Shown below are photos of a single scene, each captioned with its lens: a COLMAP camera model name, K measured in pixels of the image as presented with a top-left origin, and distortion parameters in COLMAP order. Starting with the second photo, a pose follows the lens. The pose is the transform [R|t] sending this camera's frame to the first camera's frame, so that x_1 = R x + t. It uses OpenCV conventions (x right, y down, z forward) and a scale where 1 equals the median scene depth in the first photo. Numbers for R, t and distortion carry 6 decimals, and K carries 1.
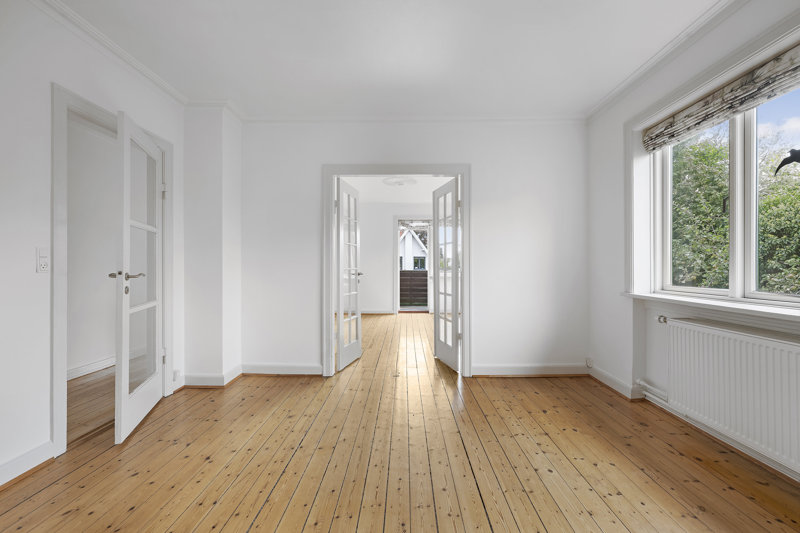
lens RADIAL K [[347.5, 0, 403.2], [0, 347.5, 267.2], [0, 0, 1]] dist [-0.002113, 0.000113]
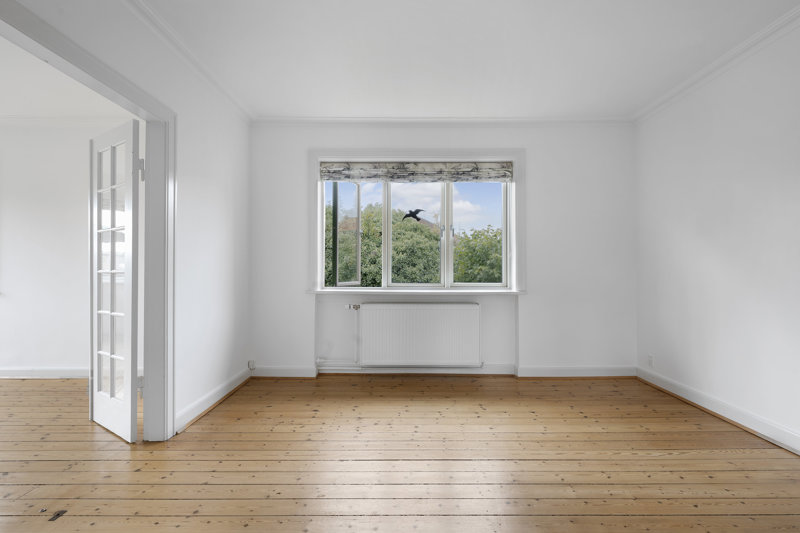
lens RADIAL K [[347.5, 0, 401.9], [0, 347.5, 266.3], [0, 0, 1]] dist [-0.002113, 0.000113]
pose [[-0.008140, 0.011733, 0.999898, -0.635020], [-0.001241, 0.999930, -0.011743, 0.003931], [-0.999966, -0.001337, -0.008125, 0.775867]]
